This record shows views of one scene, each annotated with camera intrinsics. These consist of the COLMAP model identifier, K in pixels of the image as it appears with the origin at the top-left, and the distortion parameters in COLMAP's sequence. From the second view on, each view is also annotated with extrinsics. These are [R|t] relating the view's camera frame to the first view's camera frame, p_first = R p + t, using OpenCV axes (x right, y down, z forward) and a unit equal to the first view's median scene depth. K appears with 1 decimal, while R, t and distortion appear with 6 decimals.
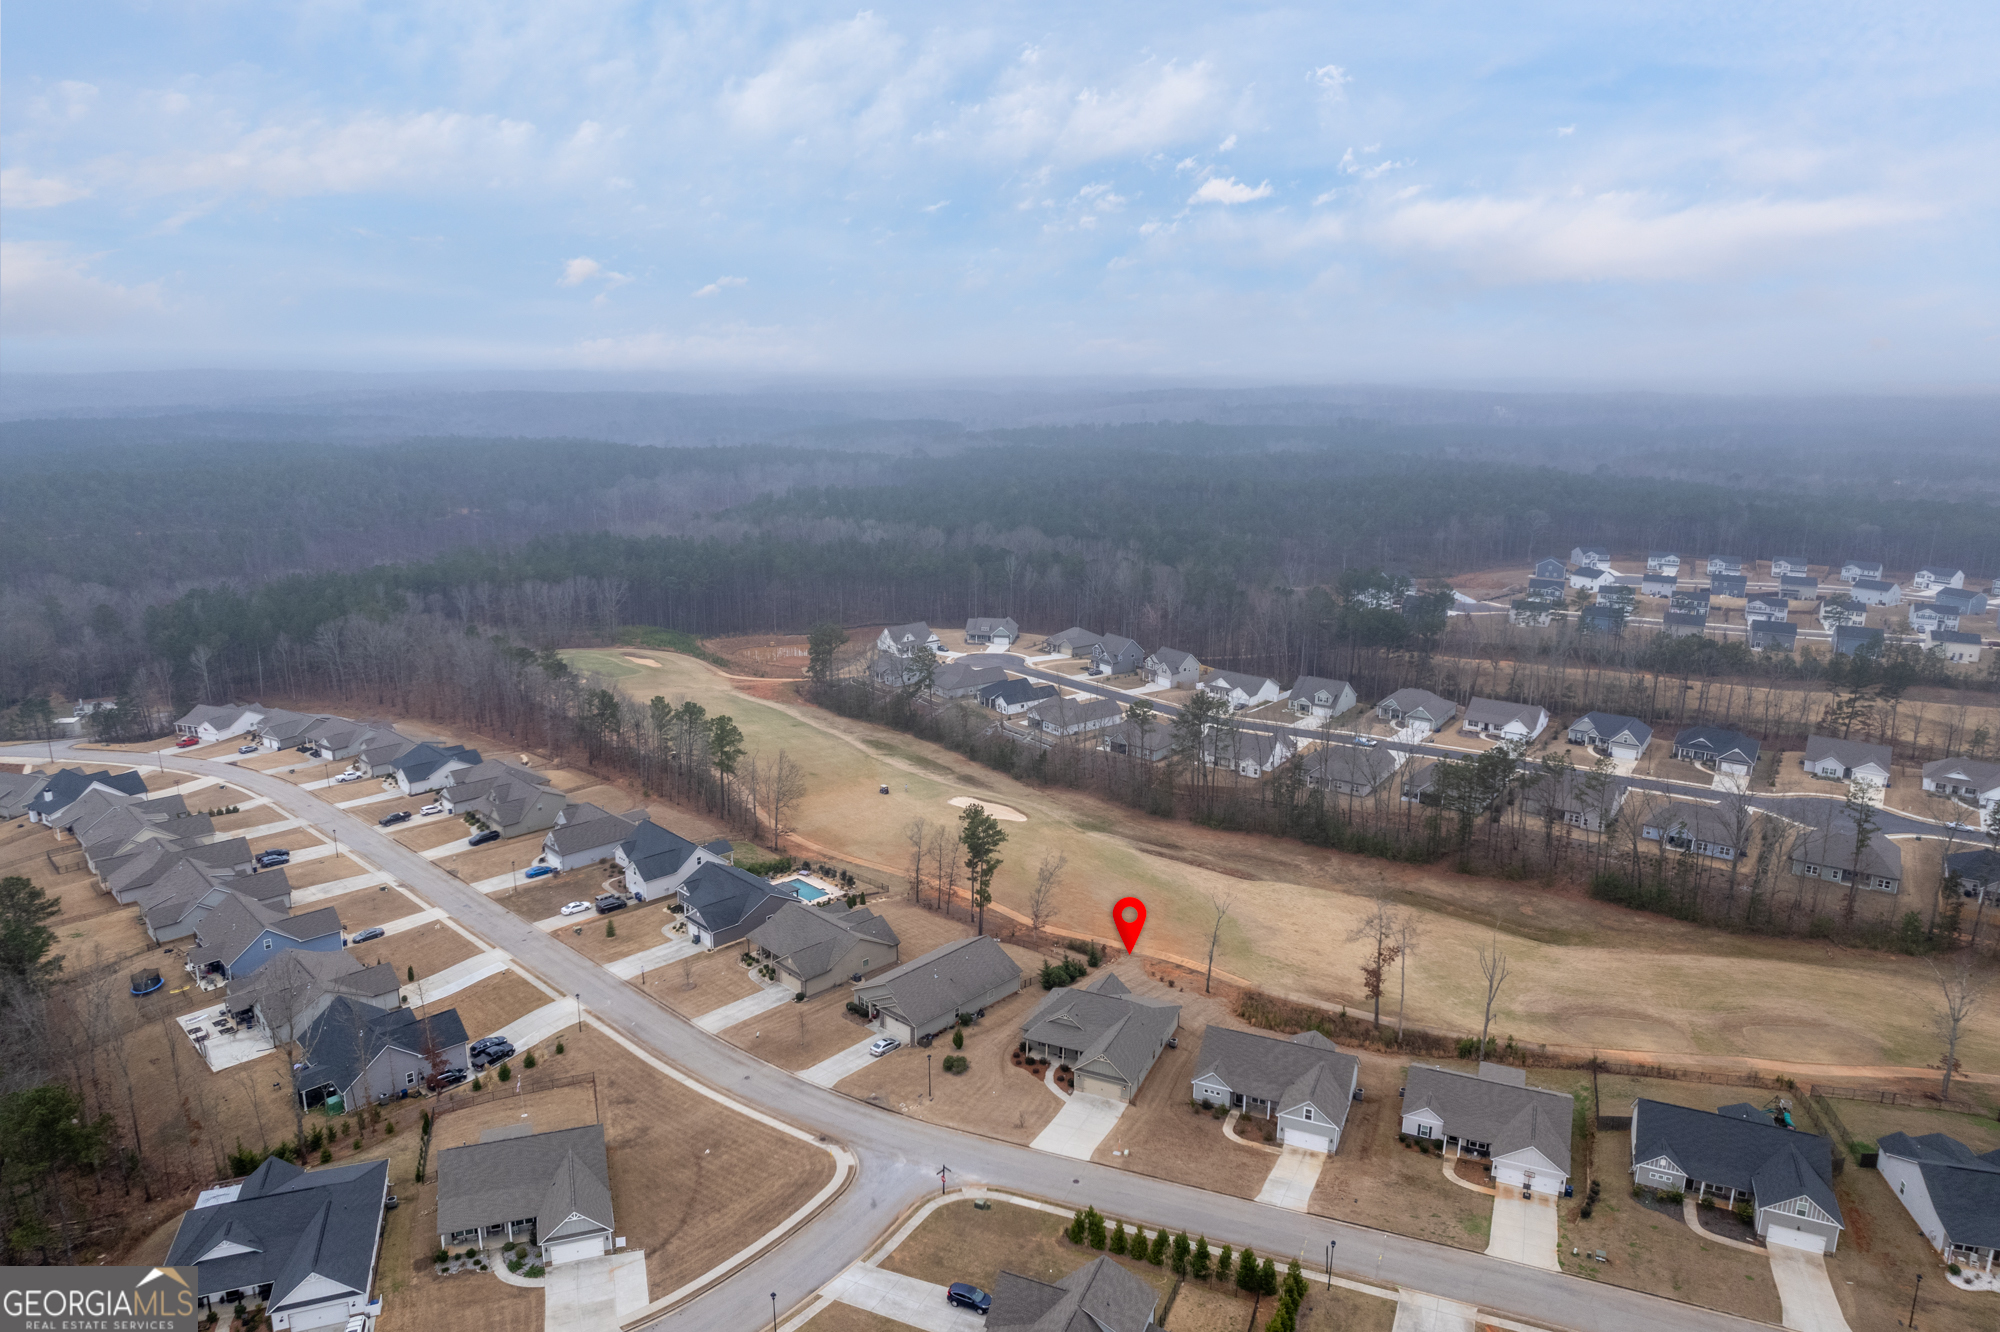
lens RADIAL K [[1260.2, 0, 1000.0], [0, 1260.2, 666.0], [0, 0, 1]] dist [-0.066524, 0.059177]
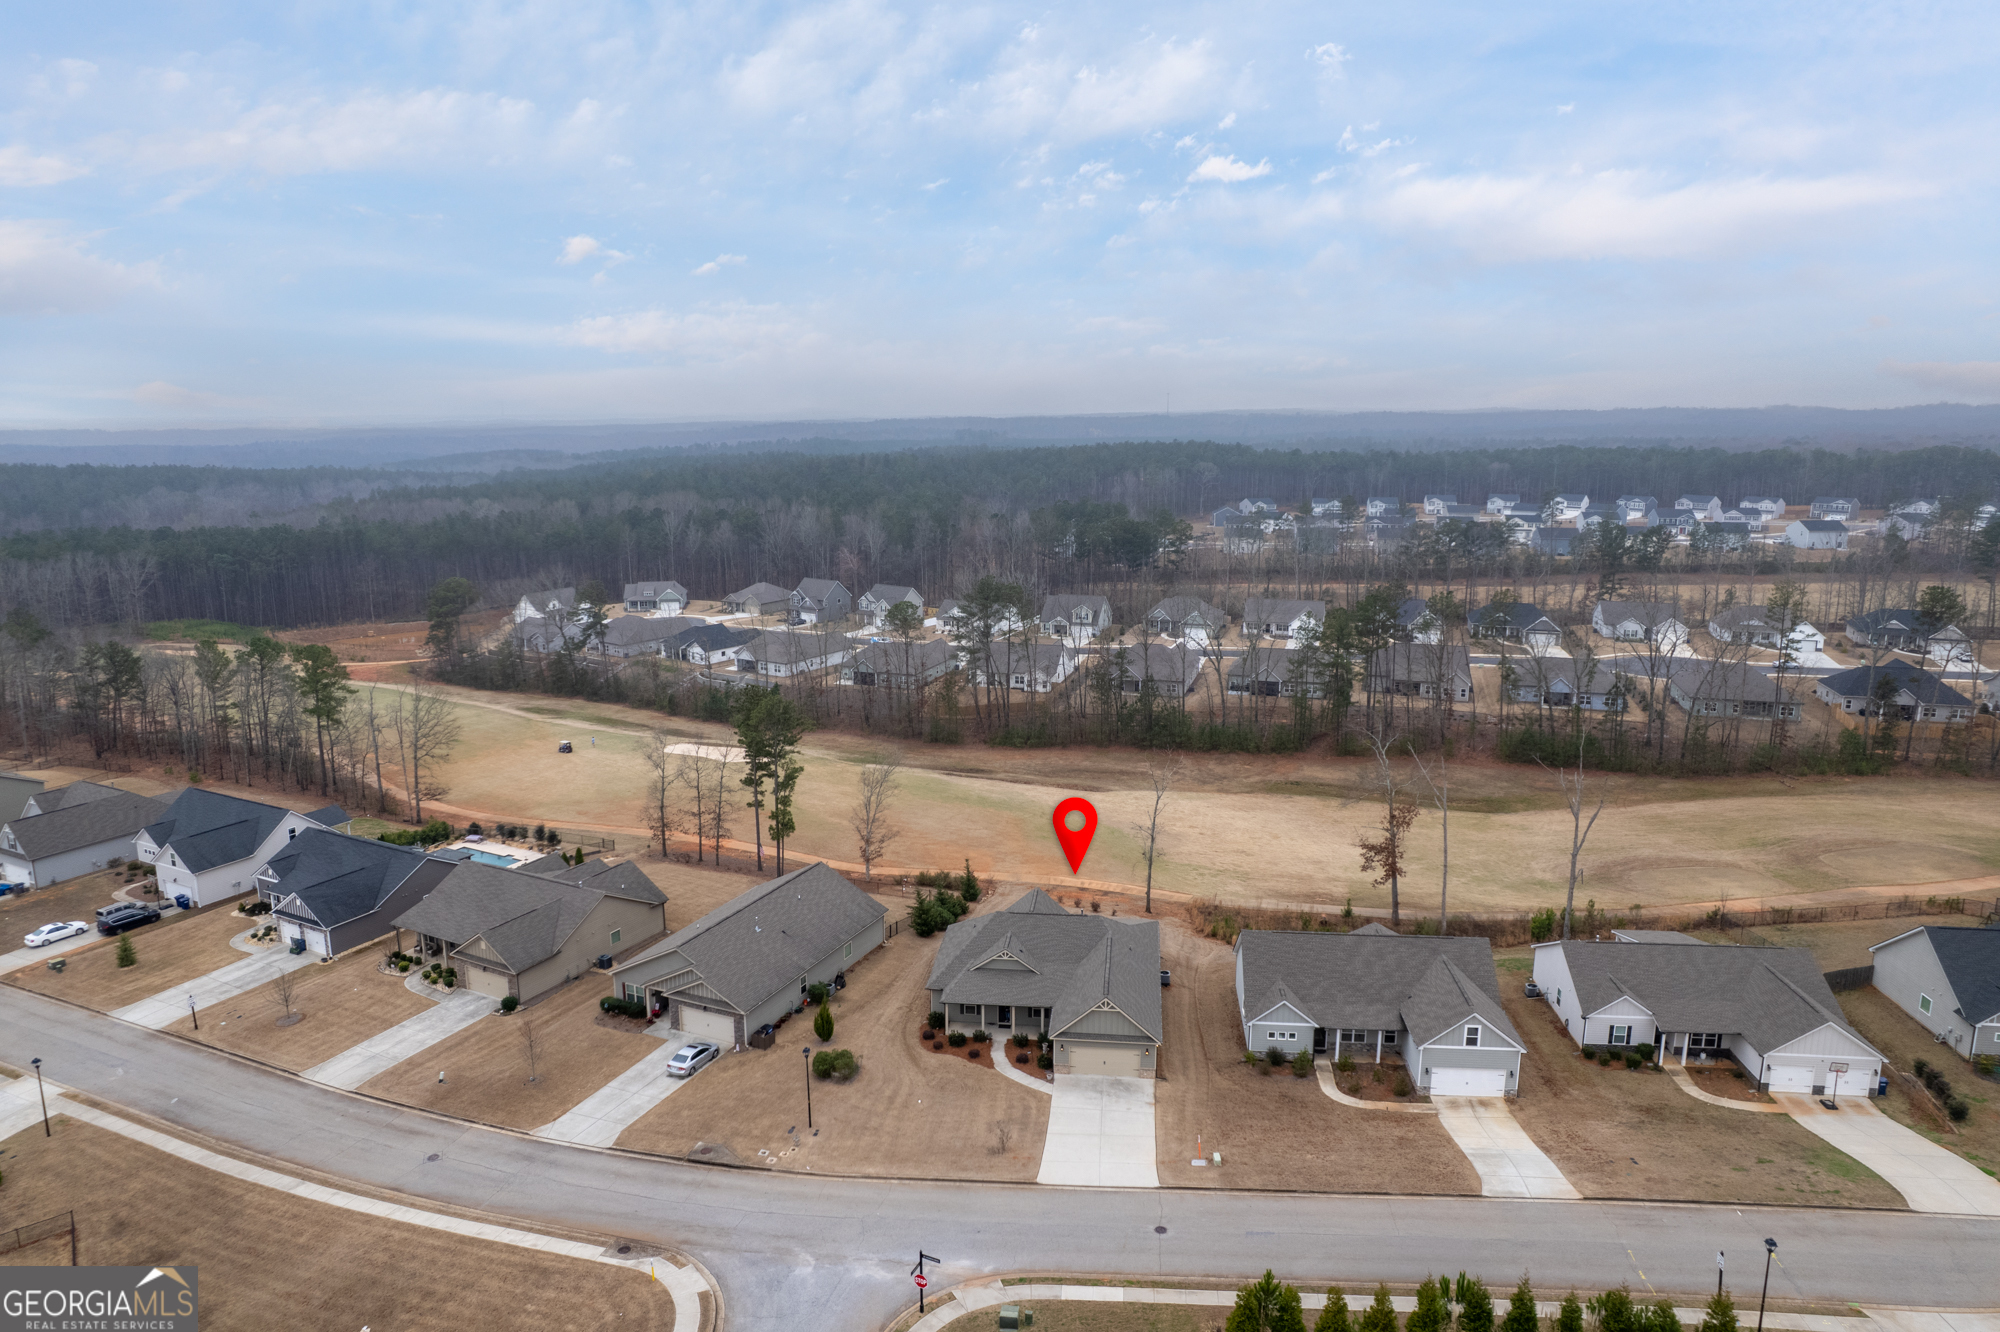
lens RADIAL K [[1260.2, 0, 1000.0], [0, 1260.2, 666.0], [0, 0, 1]] dist [-0.066524, 0.059177]
pose [[0.952853, -0.074300, 0.294195, -0.099211], [0.082864, 0.996420, -0.016734, 0.135015], [-0.291899, 0.040323, 0.955599, 0.379518]]
